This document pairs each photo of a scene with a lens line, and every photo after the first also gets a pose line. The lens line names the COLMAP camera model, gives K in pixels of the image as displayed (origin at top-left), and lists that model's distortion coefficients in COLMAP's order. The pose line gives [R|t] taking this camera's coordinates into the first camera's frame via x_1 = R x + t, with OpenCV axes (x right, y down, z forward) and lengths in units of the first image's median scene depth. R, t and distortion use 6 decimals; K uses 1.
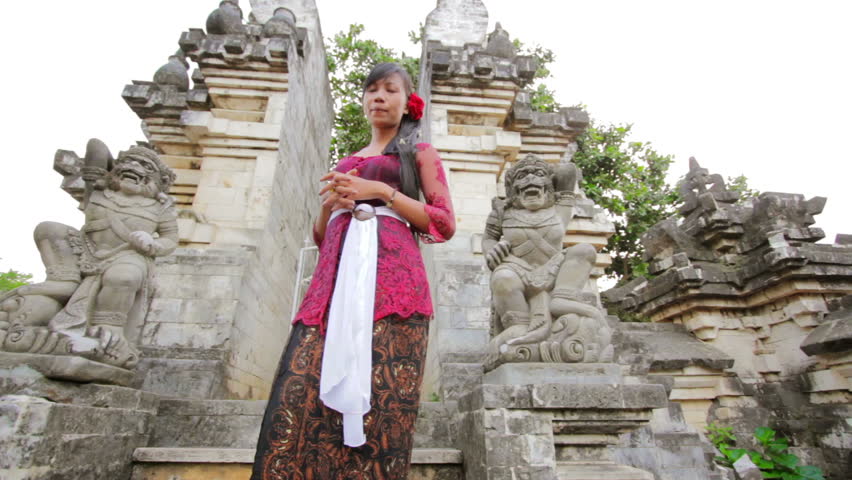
lens RADIAL K [[395.1, 0, 424.1], [0, 395.1, 249.8], [0, 0, 1]] dist [-0.014349, 0.000414]
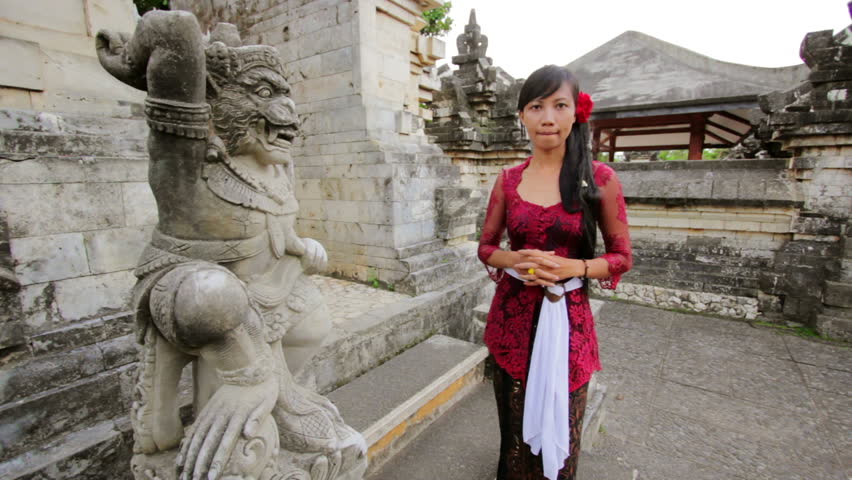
lens RADIAL K [[395.1, 0, 424.1], [0, 395.1, 249.8], [0, 0, 1]] dist [-0.014349, 0.000414]
pose [[0.663599, -0.141491, 0.734586, -0.422051], [-0.300989, 0.848466, 0.435329, -0.136088], [-0.684866, -0.509986, 0.520454, 0.236554]]
